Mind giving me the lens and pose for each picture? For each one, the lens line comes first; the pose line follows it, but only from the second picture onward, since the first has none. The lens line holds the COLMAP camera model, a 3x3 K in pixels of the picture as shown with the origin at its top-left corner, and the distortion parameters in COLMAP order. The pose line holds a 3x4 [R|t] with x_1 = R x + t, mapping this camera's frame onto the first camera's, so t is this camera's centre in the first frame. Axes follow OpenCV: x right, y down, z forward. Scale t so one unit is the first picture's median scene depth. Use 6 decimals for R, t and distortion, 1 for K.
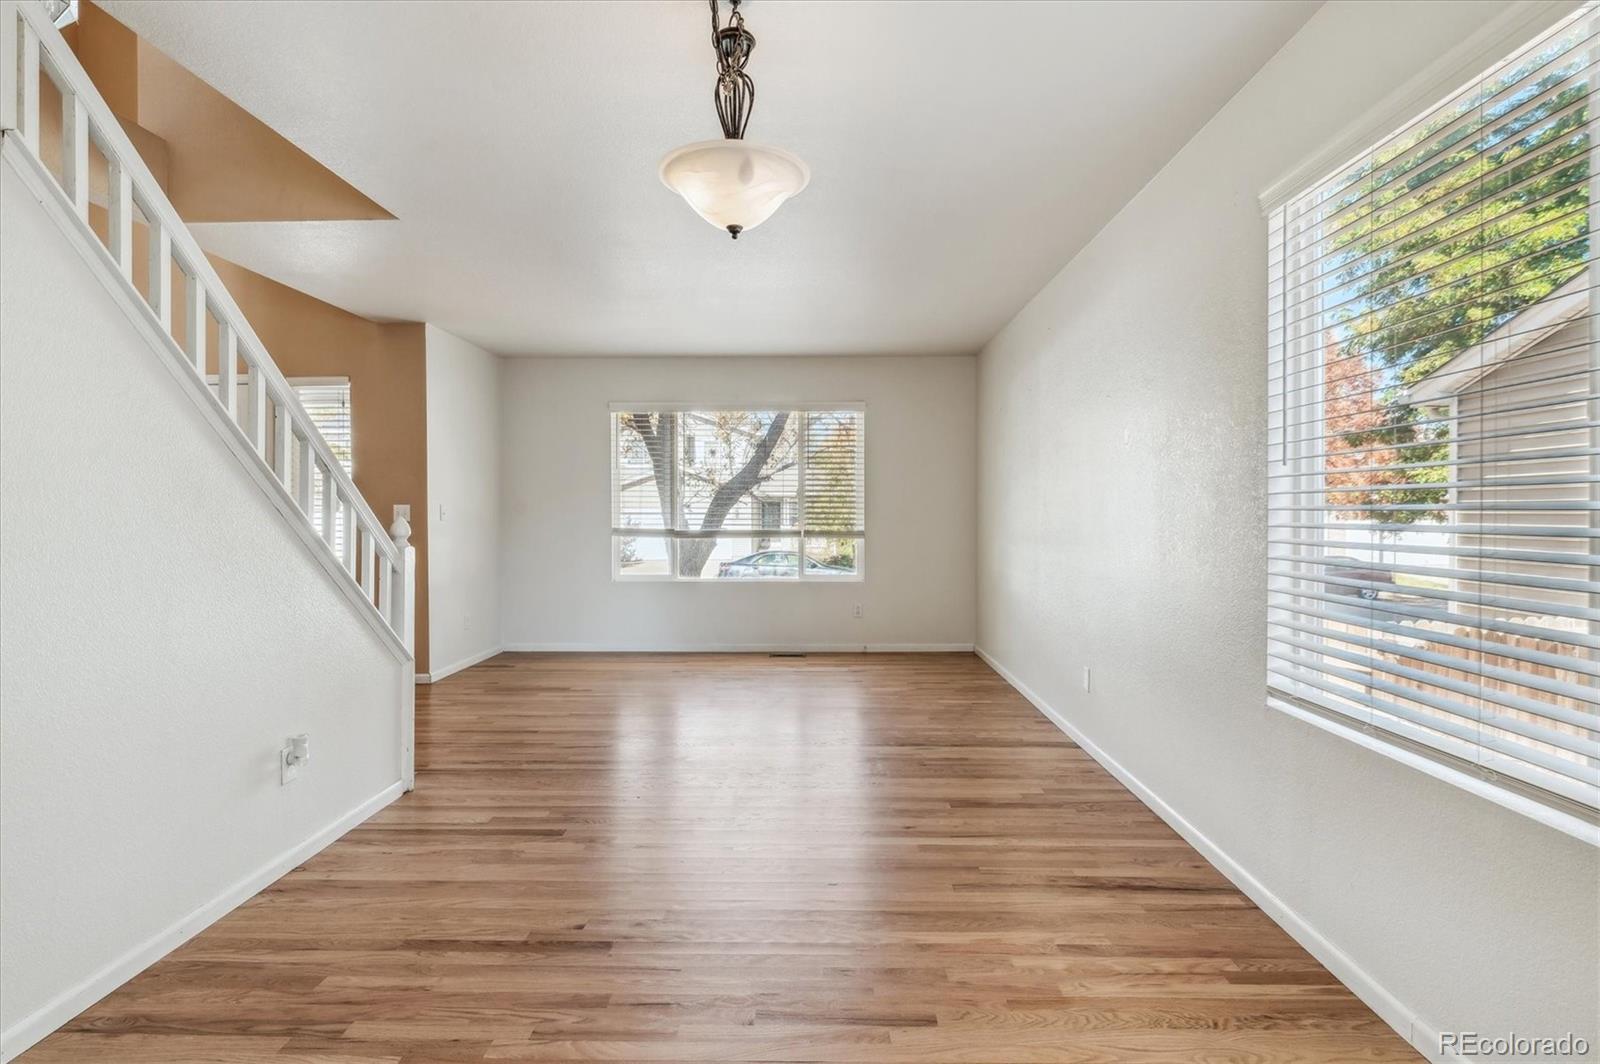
lens RADIAL K [[795.6, 0, 799.5], [0, 795.6, 519.9], [0, 0, 1]] dist [0.003919, -0.002277]
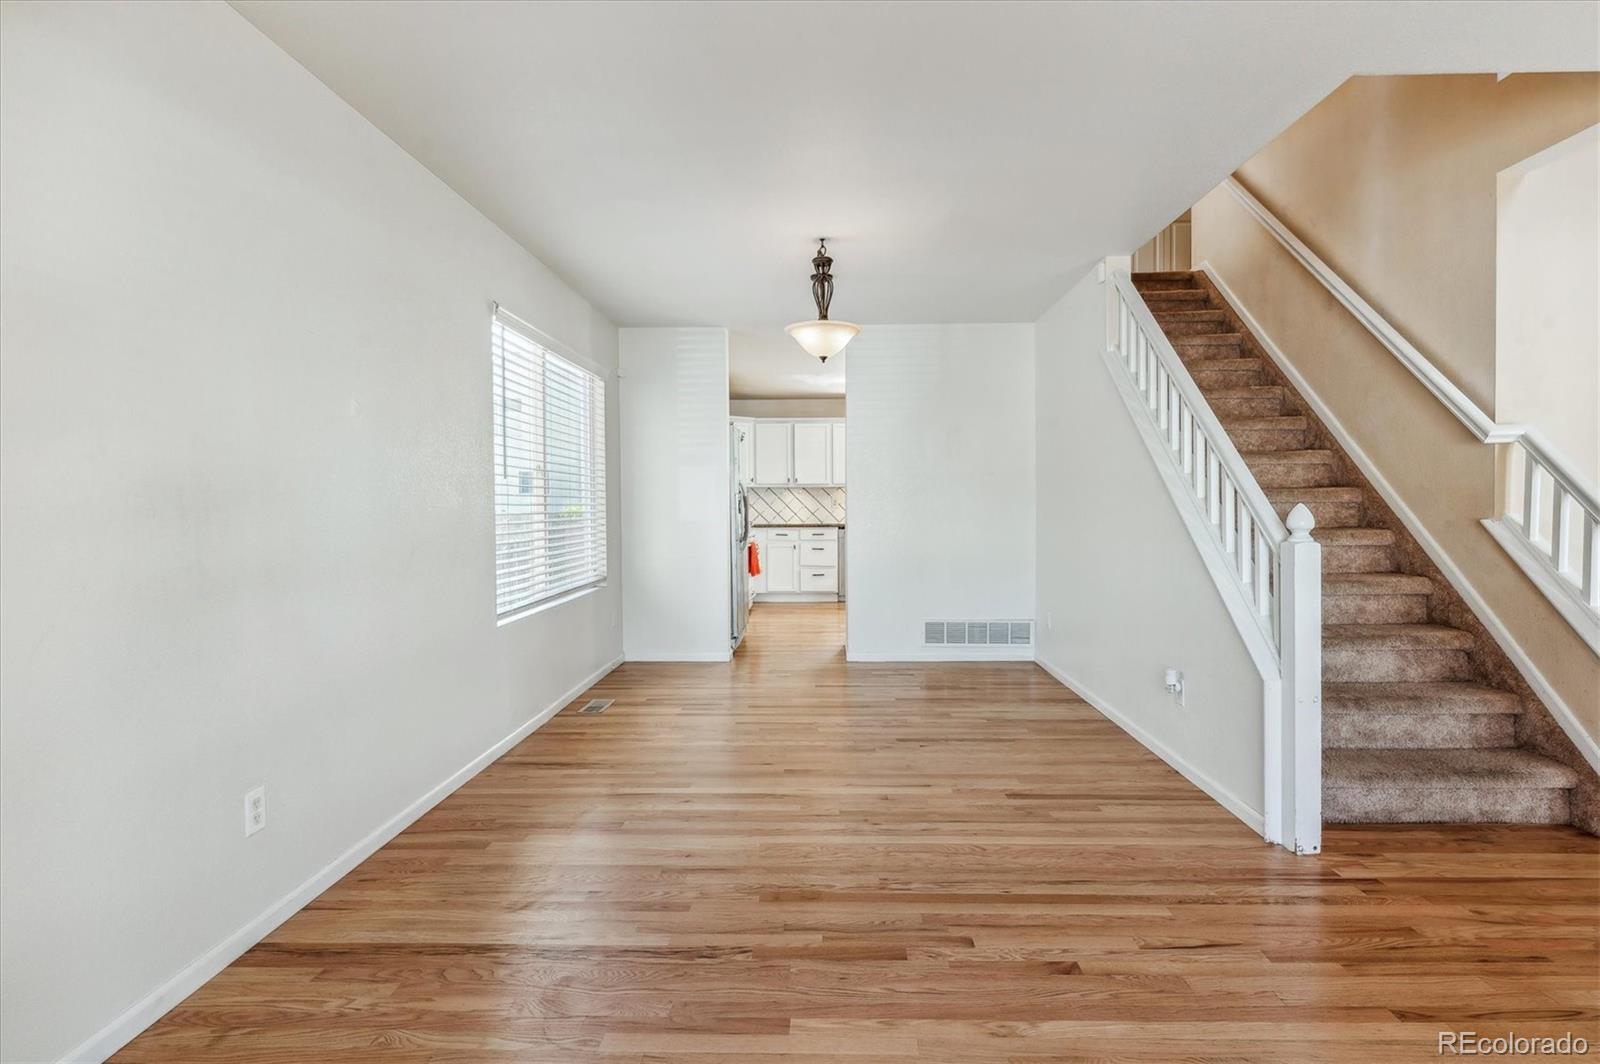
lens RADIAL K [[795.6, 0, 799.5], [0, 795.6, 519.9], [0, 0, 1]] dist [0.003919, -0.002277]
pose [[-0.999911, 0.008087, 0.010615, -0.026704], [0.008351, 0.999649, 0.025132, -0.011828], [-0.010408, 0.025218, -0.999628, 2.016828]]
